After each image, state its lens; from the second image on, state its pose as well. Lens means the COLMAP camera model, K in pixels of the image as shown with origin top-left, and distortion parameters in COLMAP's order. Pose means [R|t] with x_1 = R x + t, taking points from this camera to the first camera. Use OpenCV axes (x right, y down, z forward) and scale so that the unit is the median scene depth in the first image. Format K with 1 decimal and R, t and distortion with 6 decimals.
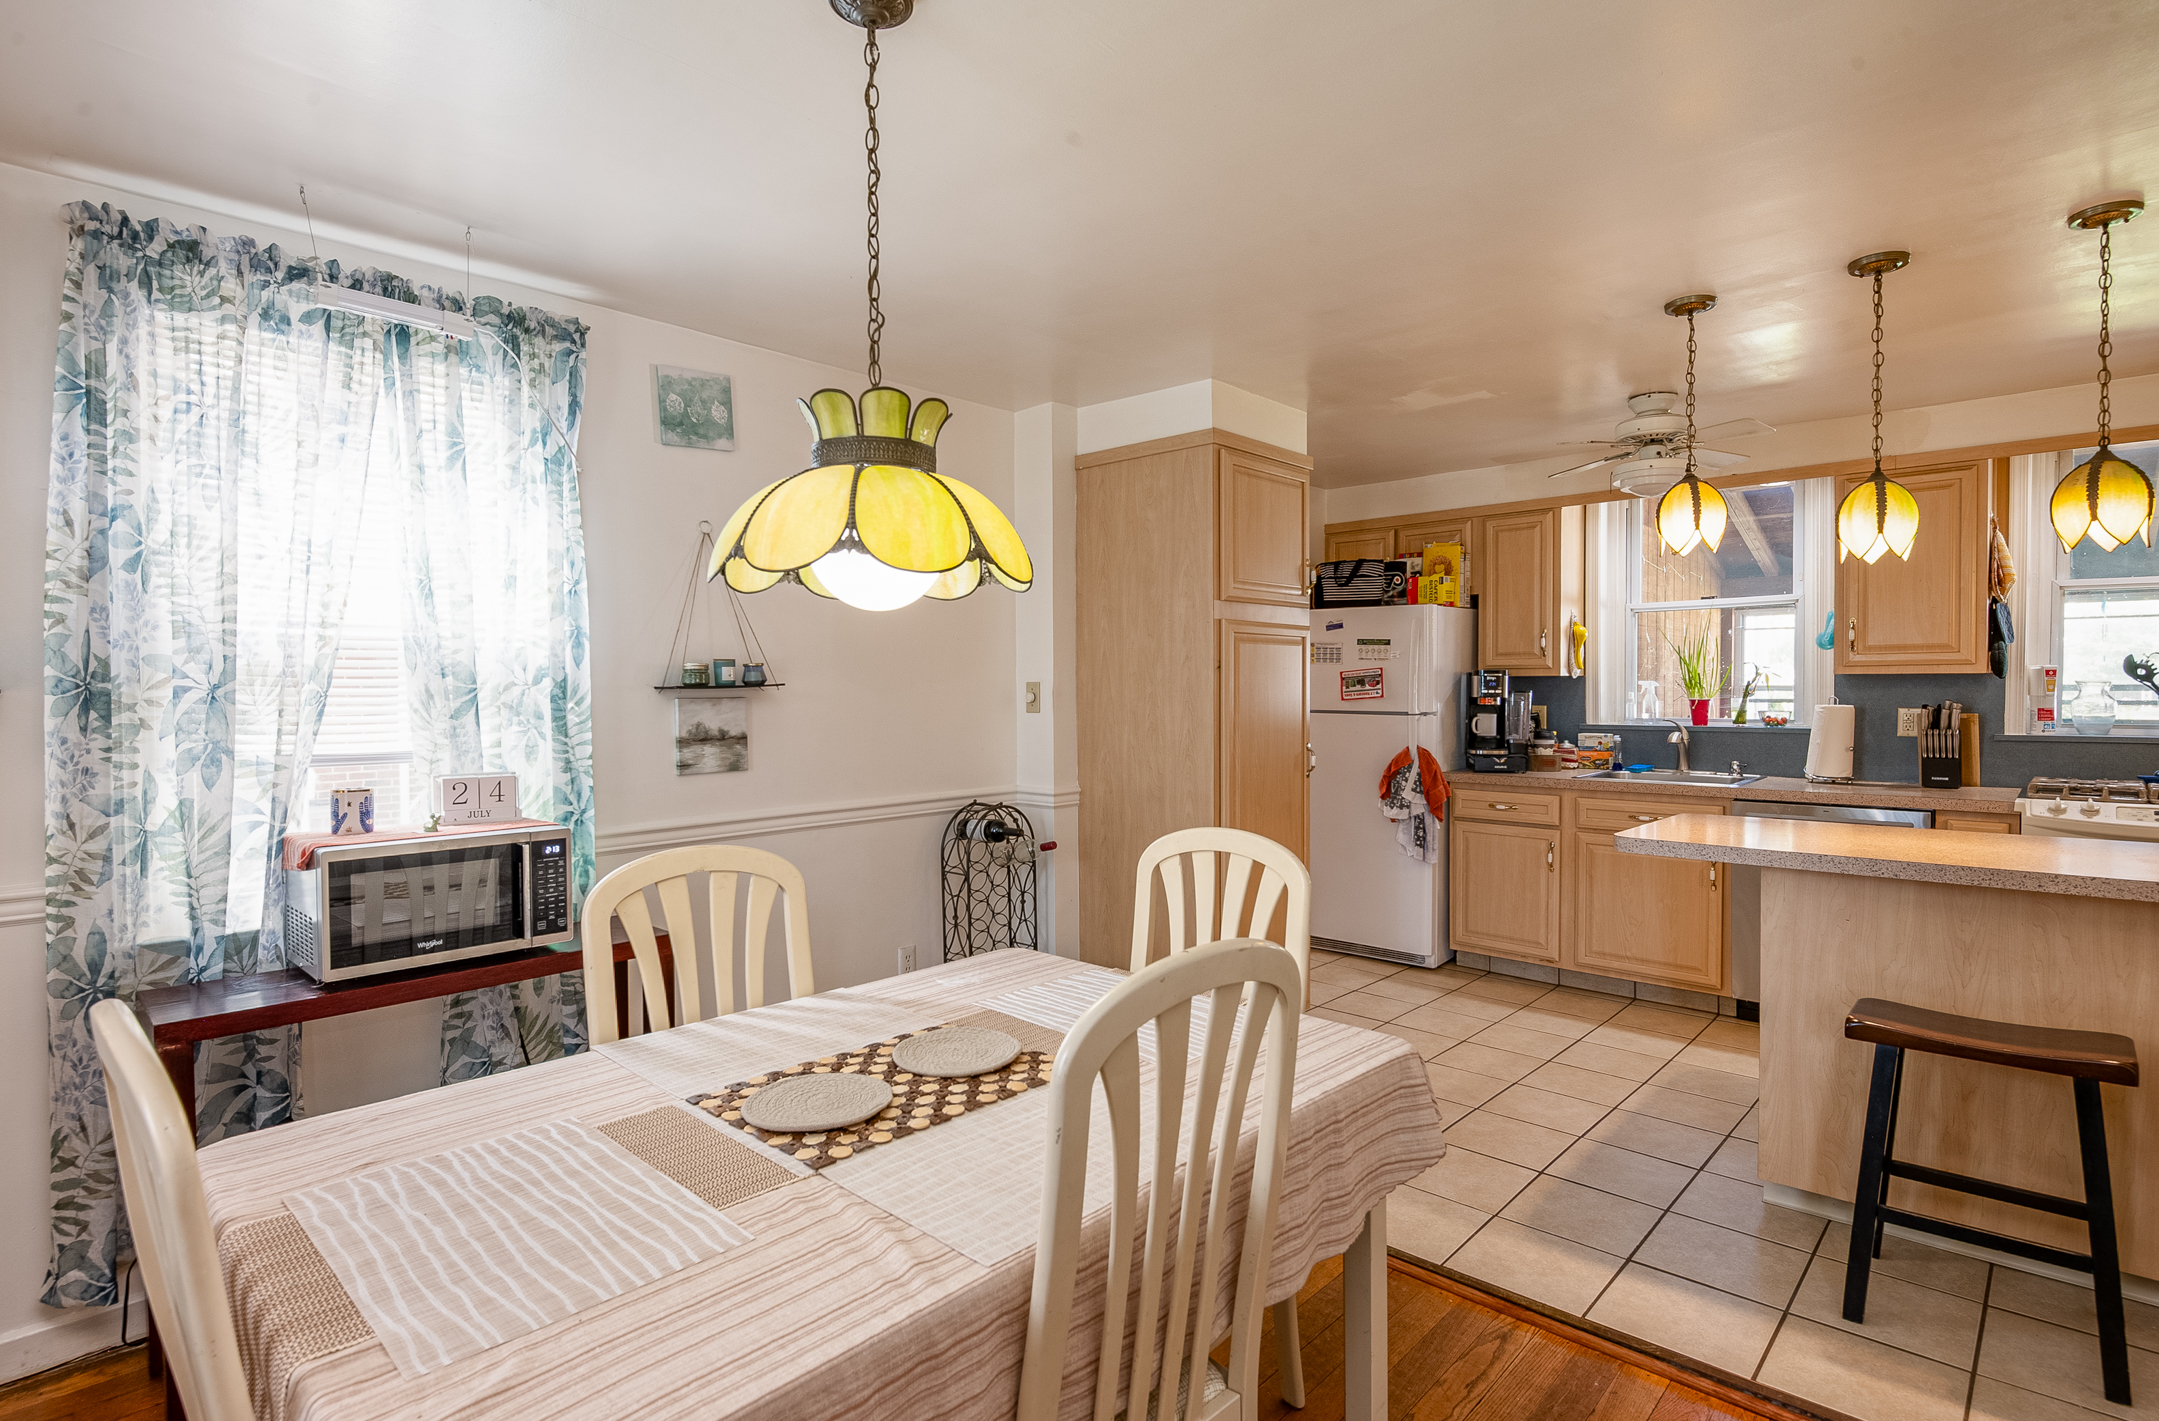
lens RADIAL K [[1083.9, 0, 1123.4], [0, 1083.9, 718.6], [0, 0, 1]] dist [0.010820, -0.015241]
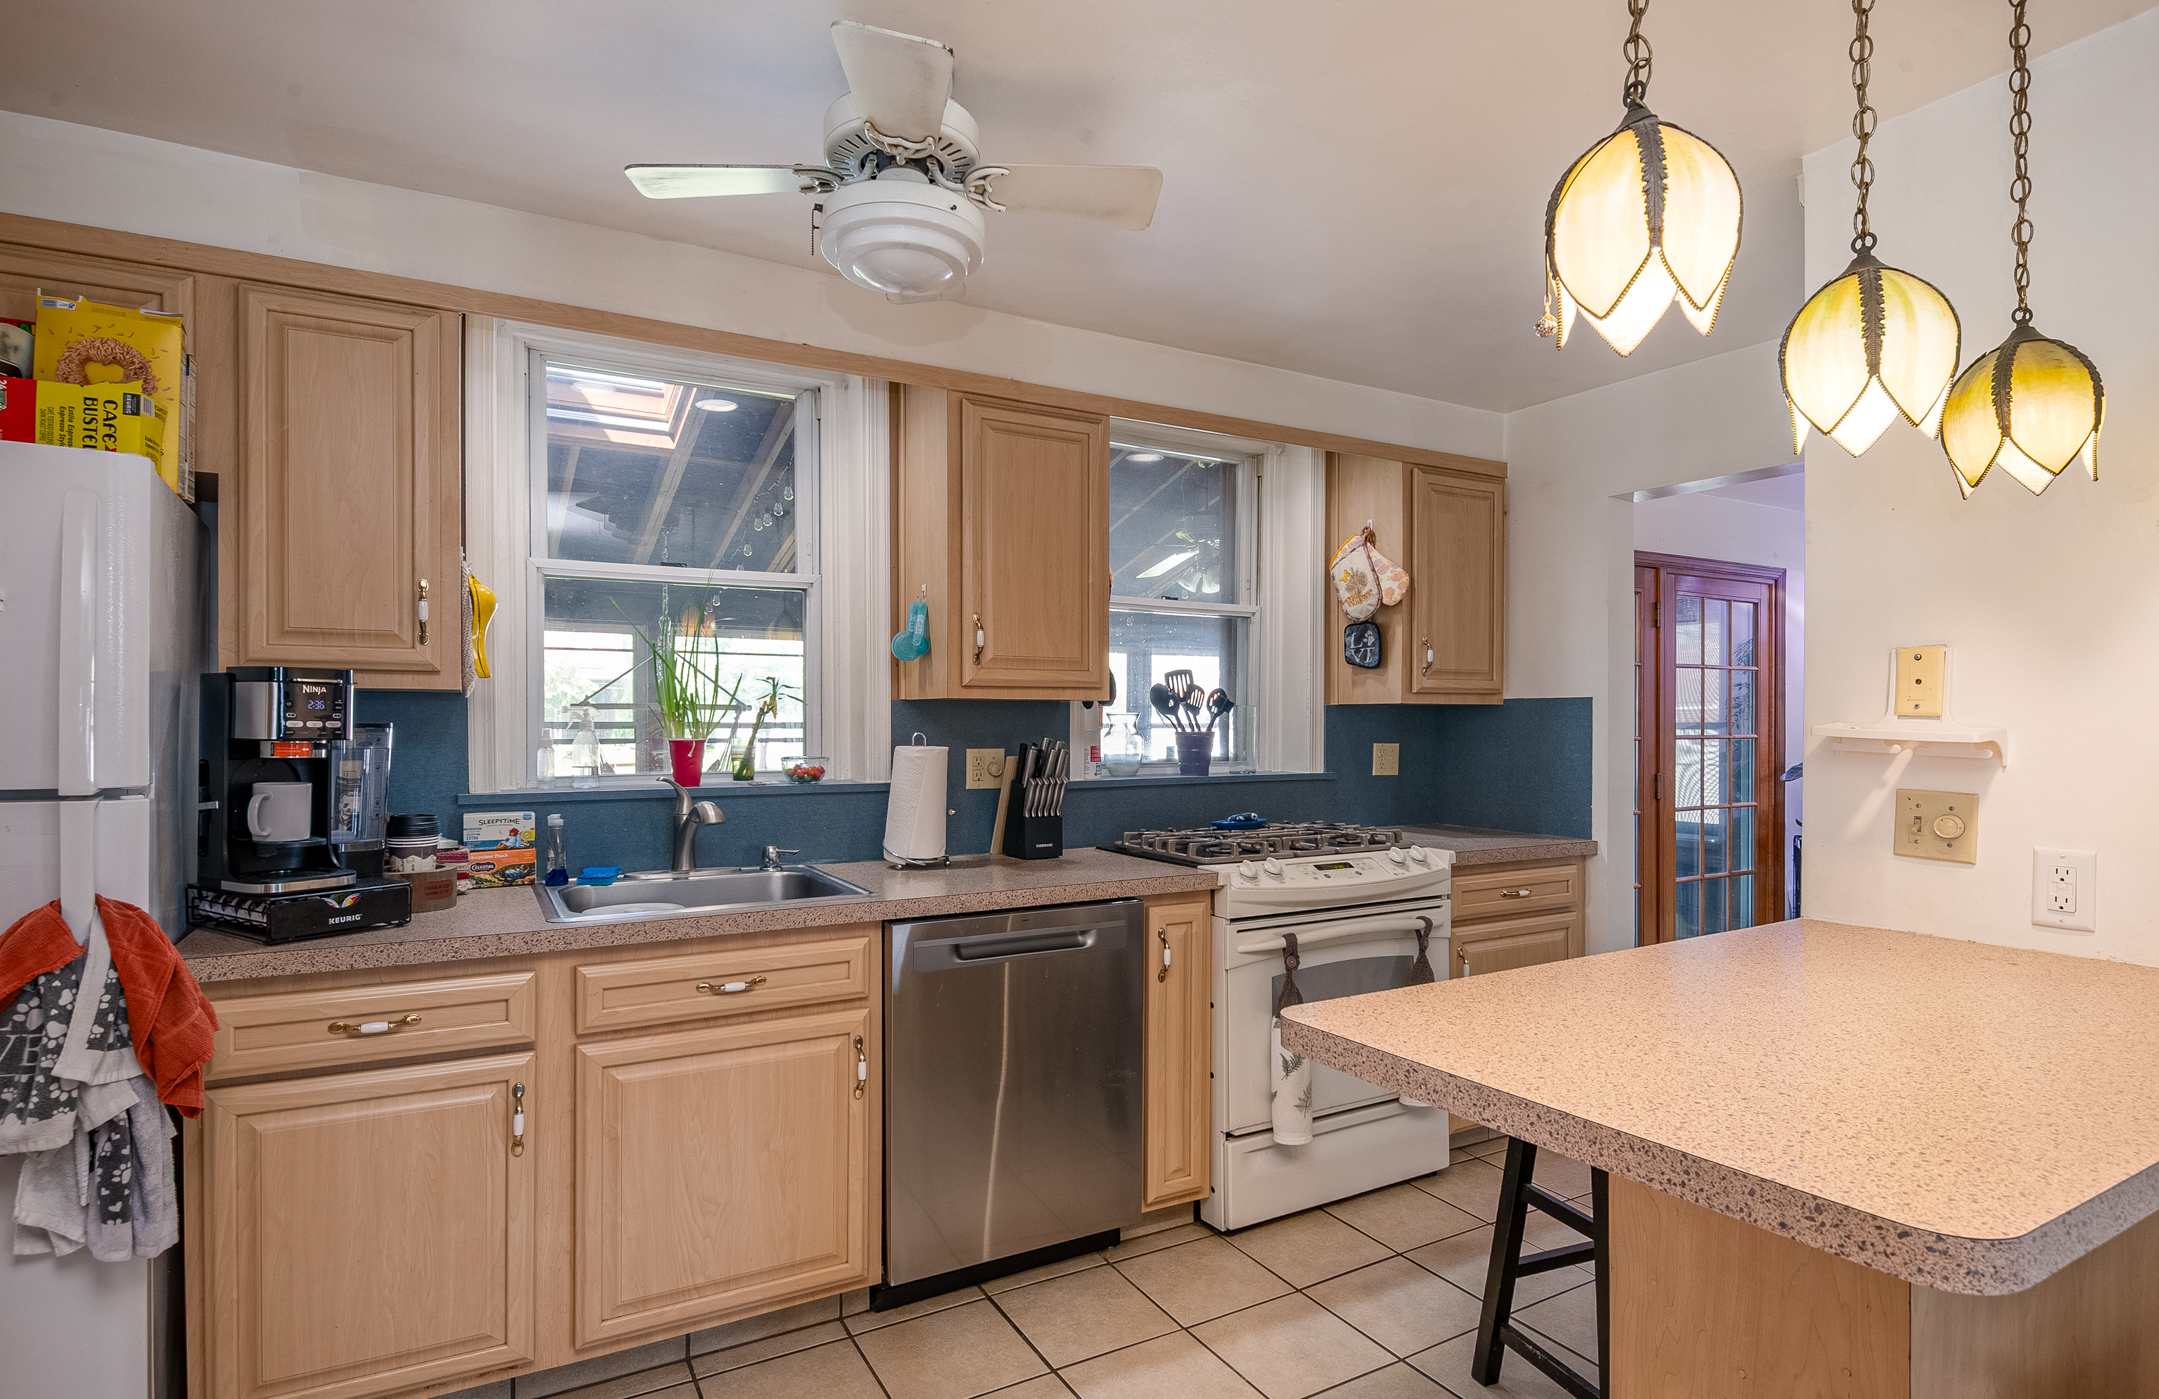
lens RADIAL K [[1074.5, 0, 1077.5], [0, 1074.5, 734.4], [0, 0, 1]] dist [-0.002076, -0.001146]
pose [[0.330992, -0.004448, 0.943623, 0.074997], [0.026860, 0.999628, -0.004710, -0.013255], [-0.943251, 0.026905, 0.330988, 0.650790]]
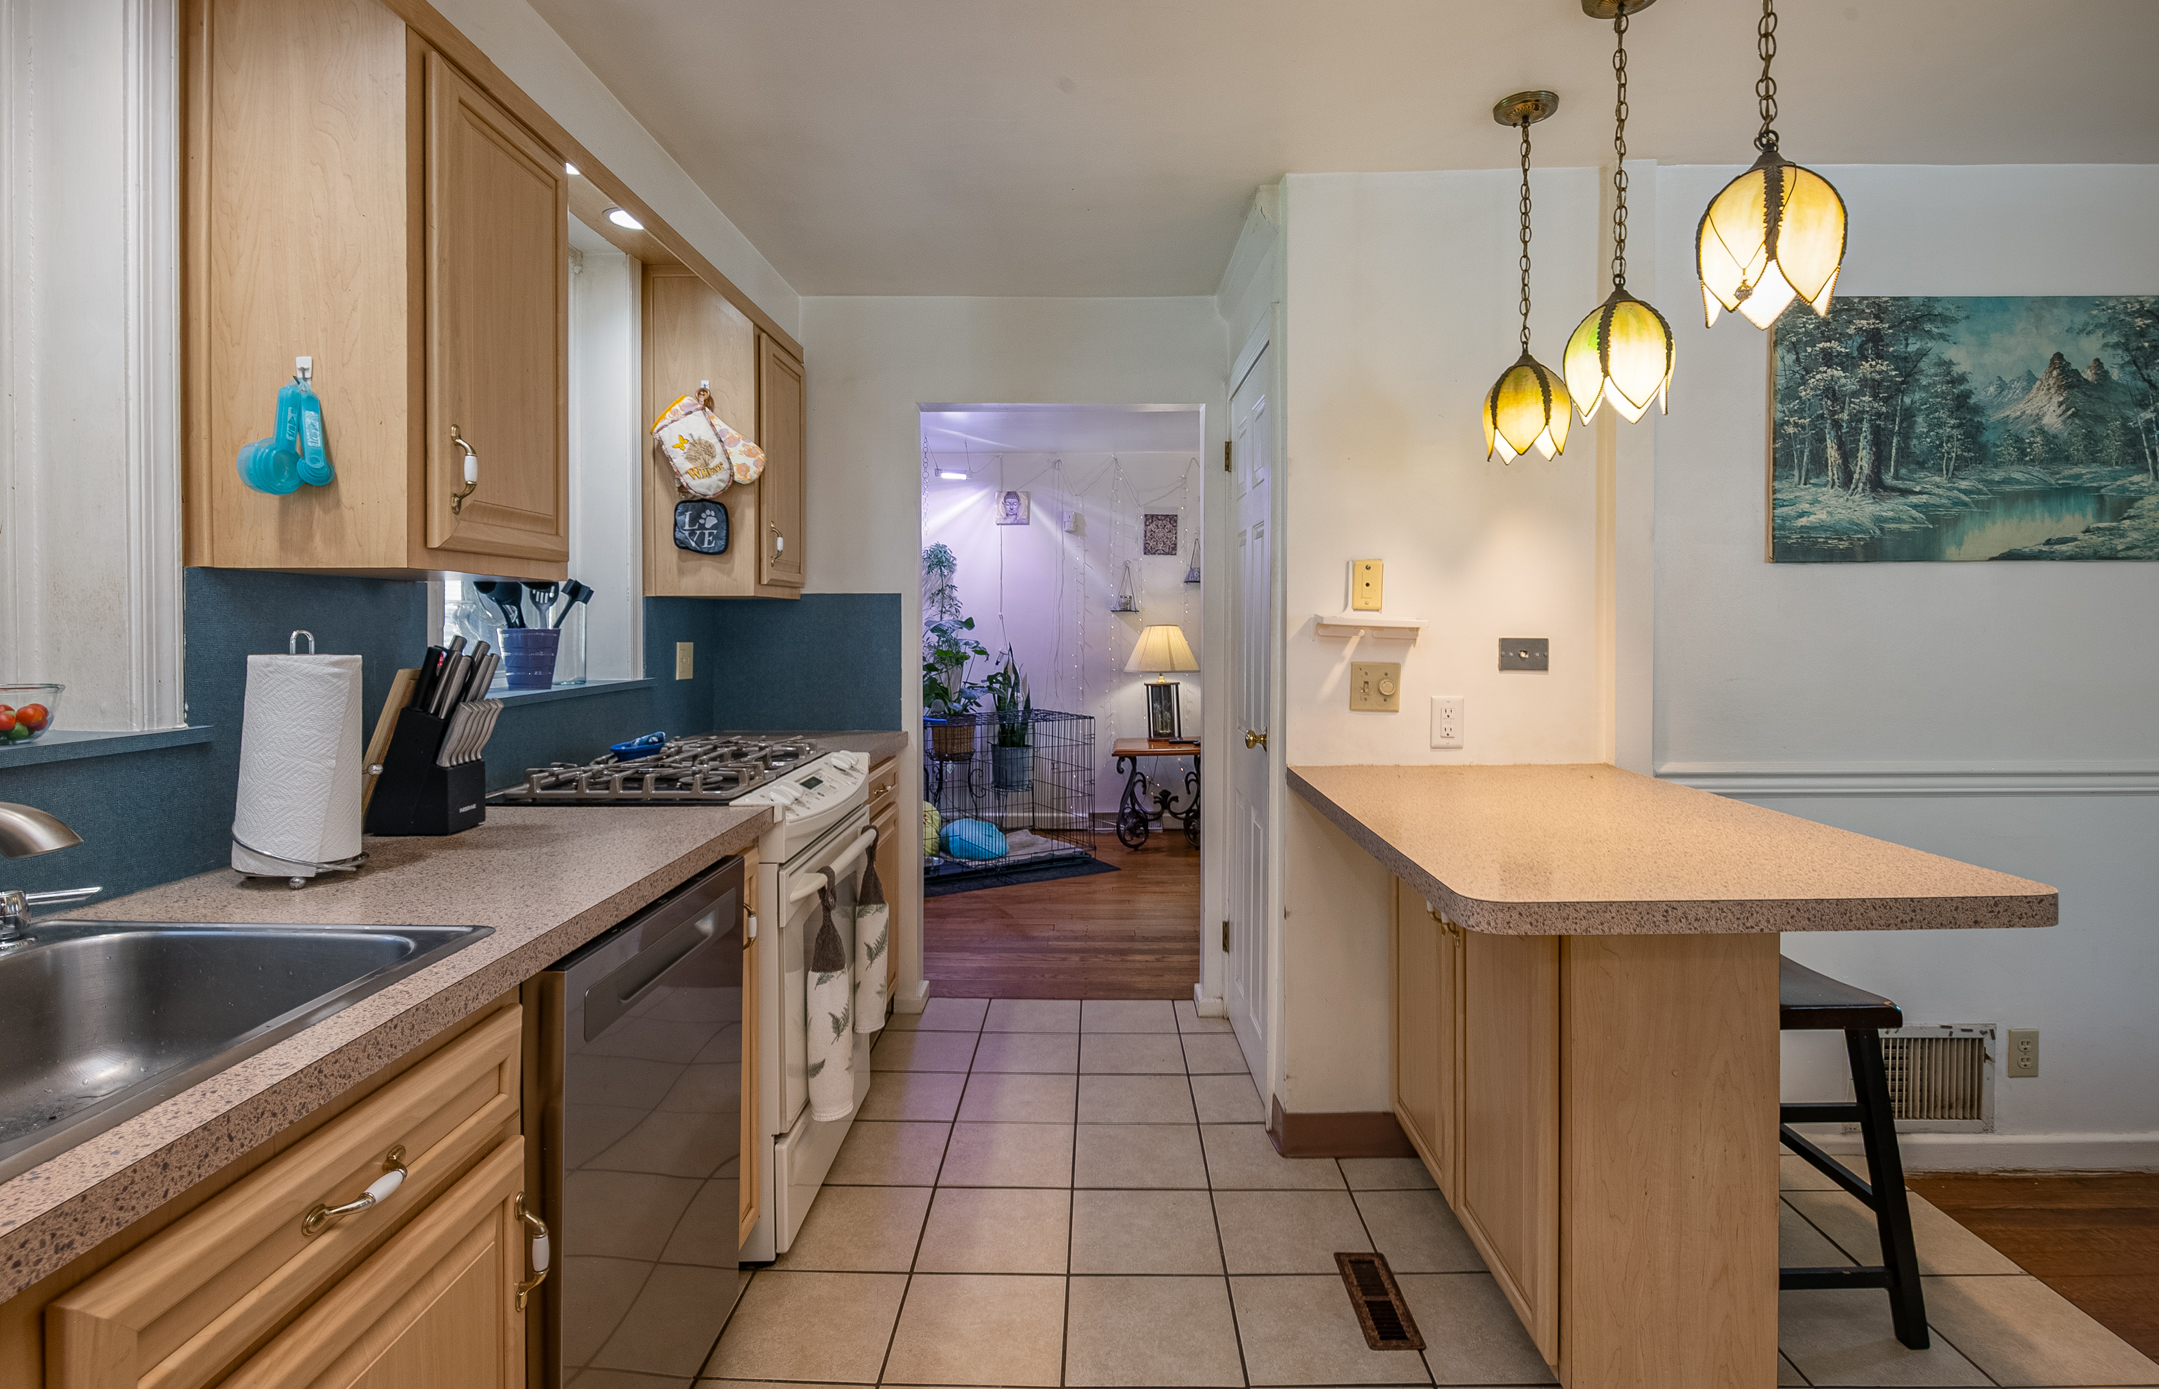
lens RADIAL K [[1096.0, 0, 1049.7], [0, 1096.0, 644.4], [0, 0, 1]] dist [-0.003796, -0.000515]
pose [[-0.635366, -0.006754, 0.772181, 0.213619], [0.030680, 0.998951, 0.033981, -0.019631], [-0.771601, 0.045281, -0.634493, 0.965926]]
